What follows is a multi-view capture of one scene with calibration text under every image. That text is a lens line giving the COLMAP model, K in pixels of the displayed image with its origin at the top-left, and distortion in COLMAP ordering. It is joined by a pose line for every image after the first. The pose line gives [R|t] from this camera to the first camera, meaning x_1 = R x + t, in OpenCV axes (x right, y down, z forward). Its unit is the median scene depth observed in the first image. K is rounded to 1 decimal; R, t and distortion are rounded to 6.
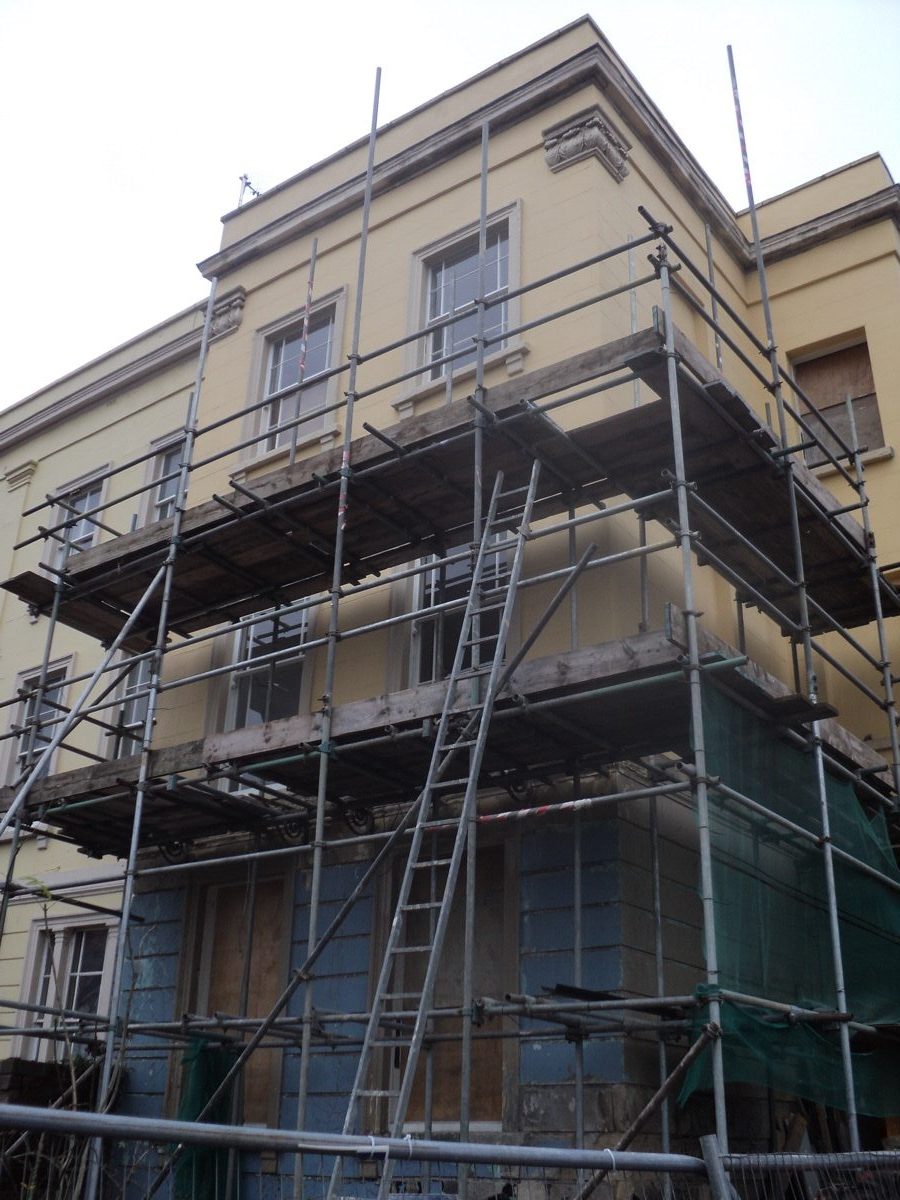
lens RADIAL K [[1213.0, 0, 453.6], [0, 1213.0, 590.2], [0, 0, 1]] dist [-0.216611, 0.228896]
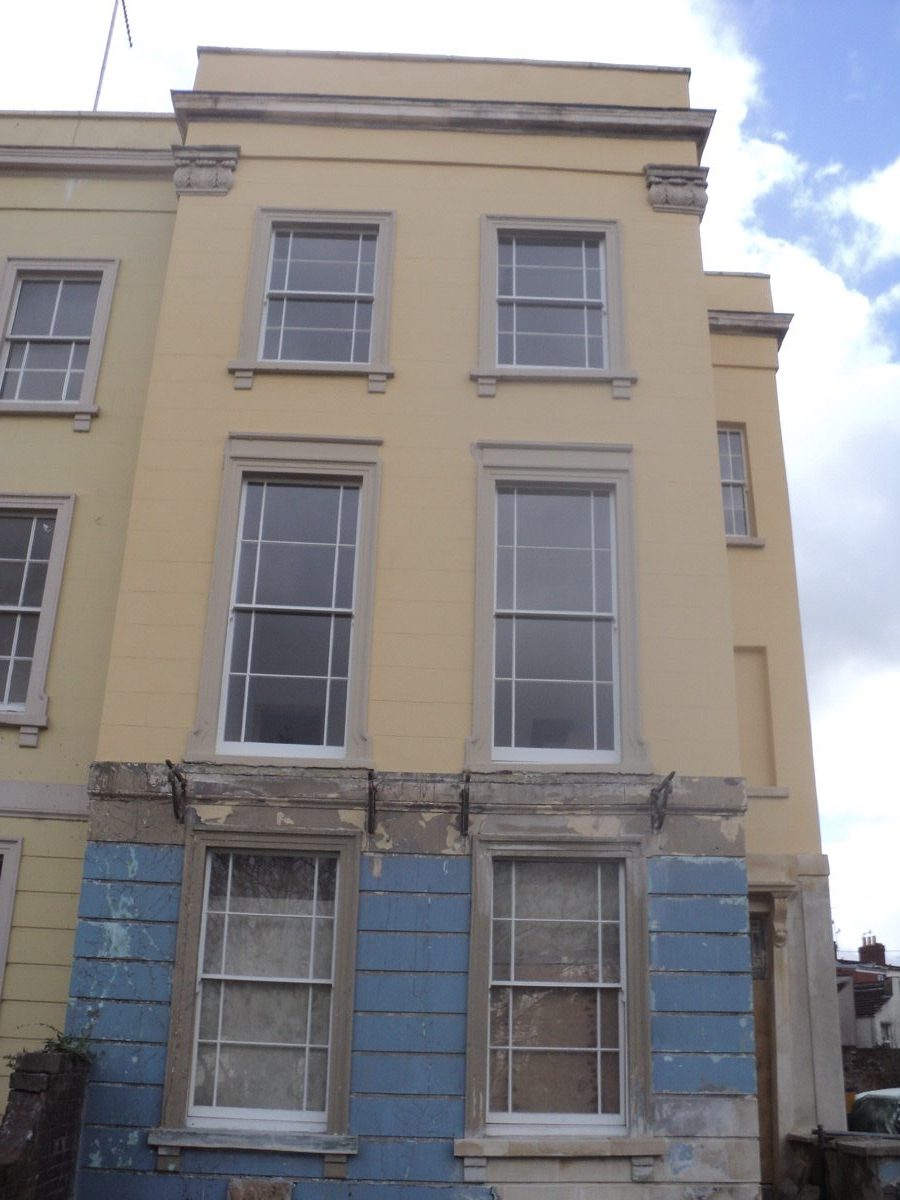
lens RADIAL K [[1202.9, 0, 406.4], [0, 1202.9, 598.2], [0, 0, 1]] dist [-0.193569, 0.170769]
pose [[0.798527, 0.224450, 0.558549, -0.752644], [-0.273949, 0.961730, 0.005183, 0.035041], [-0.536010, -0.157153, 0.829456, 0.278563]]
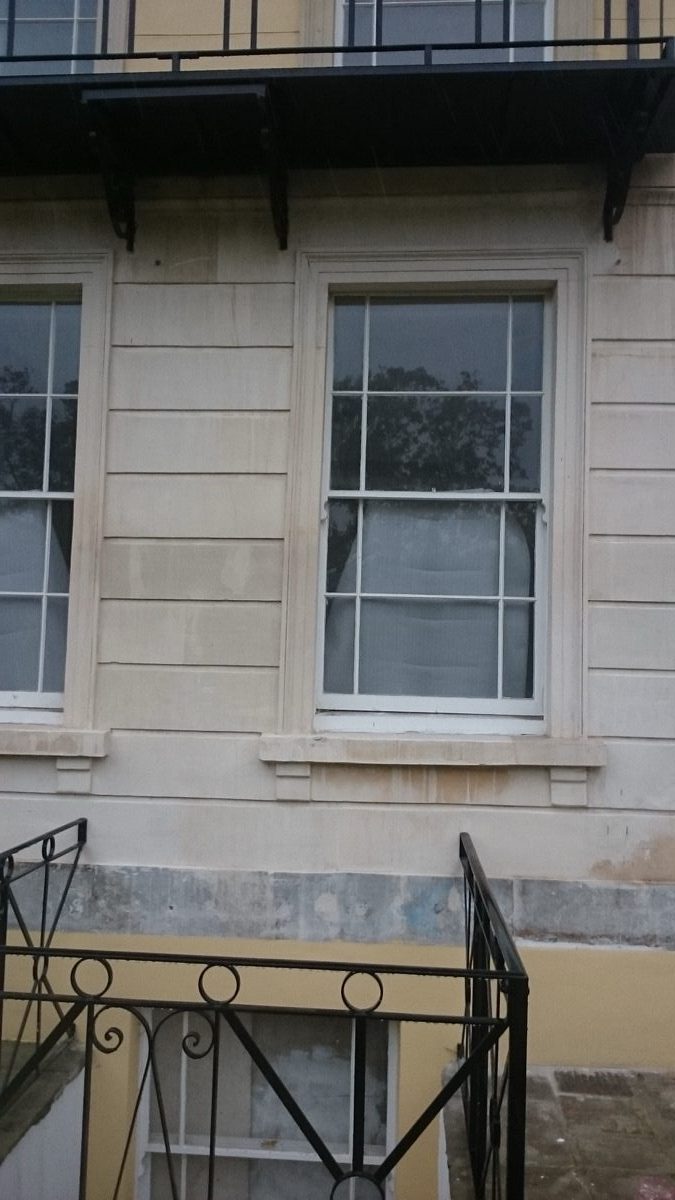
lens RADIAL K [[942.3, 0, 330.0], [0, 942.3, 601.1], [0, 0, 1]] dist [0.104634, -0.203178]
pose [[0.843086, 0.035031, 0.536637, -0.320308], [-0.242083, 0.915777, 0.320544, 0.229676], [-0.480211, -0.400157, 0.780559, 0.610940]]
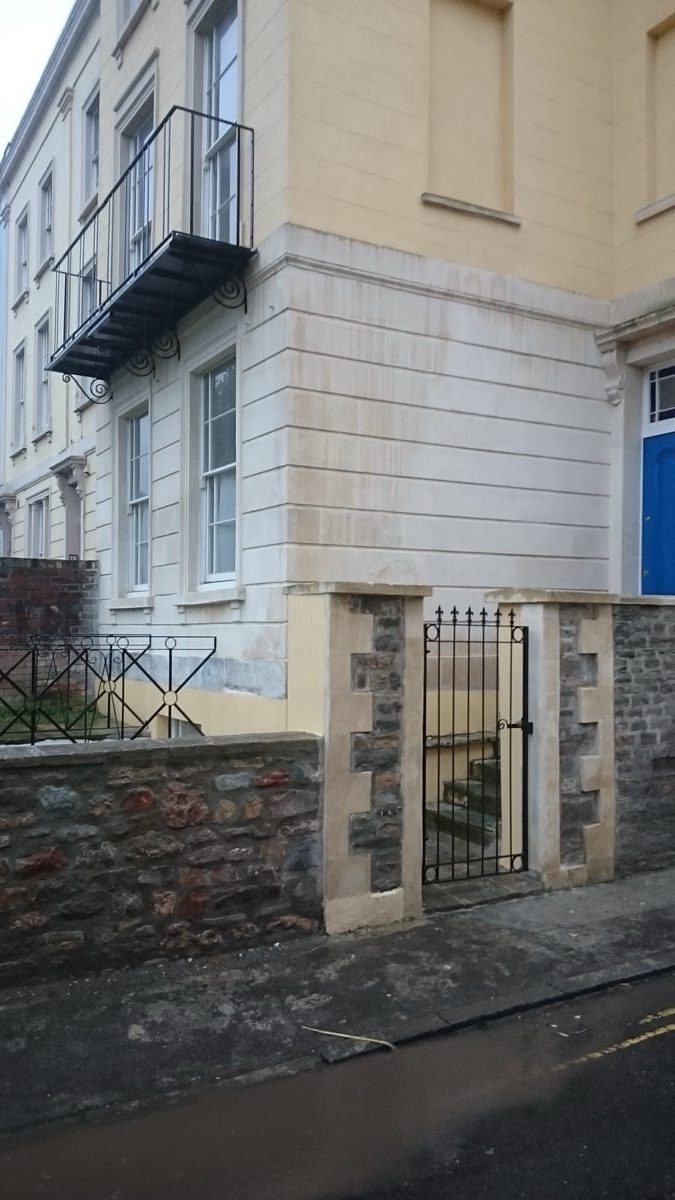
lens RADIAL K [[942.3, 0, 330.0], [0, 942.3, 601.1], [0, 0, 1]] dist [0.104634, -0.203178]
pose [[0.916220, -0.031052, -0.399471, 0.491478], [0.193862, 0.906881, 0.374146, 0.105699], [0.350655, -0.420242, 0.836922, 0.159630]]
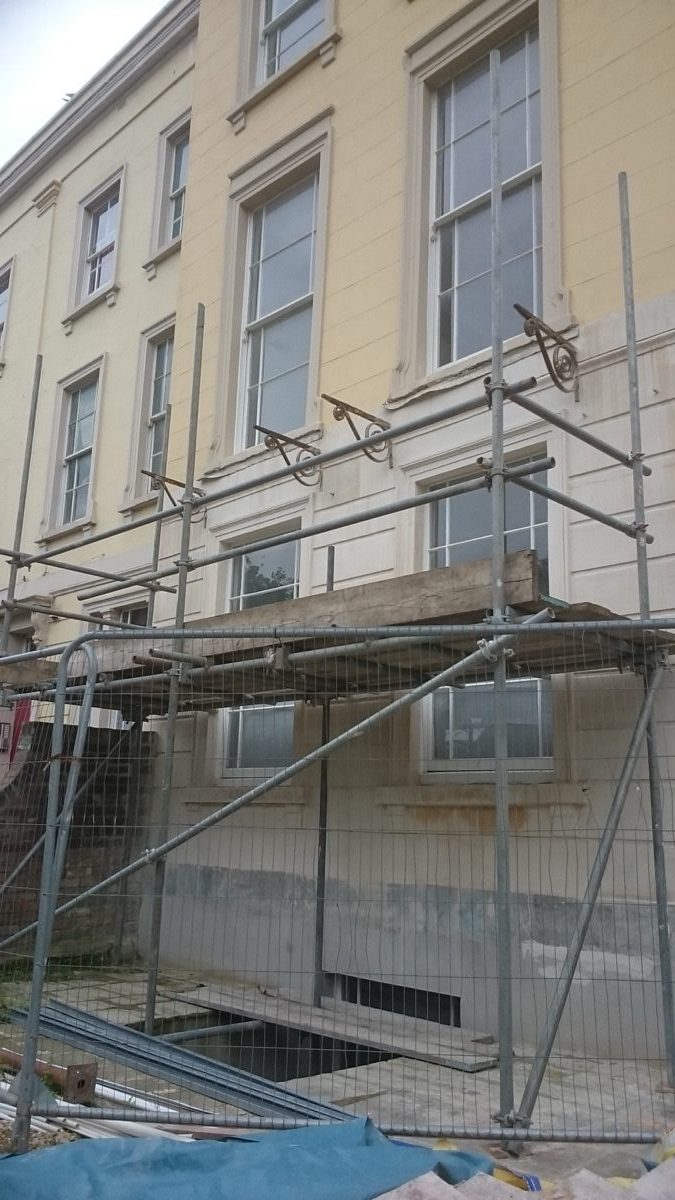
lens RADIAL K [[942.3, 0, 330.0], [0, 942.3, 601.1], [0, 0, 1]] dist [0.104634, -0.203178]
pose [[0.987908, -0.026232, -0.152808, -0.008822], [0.059252, 0.974650, 0.215747, 0.163496], [0.143275, -0.222192, 0.964418, 0.314216]]
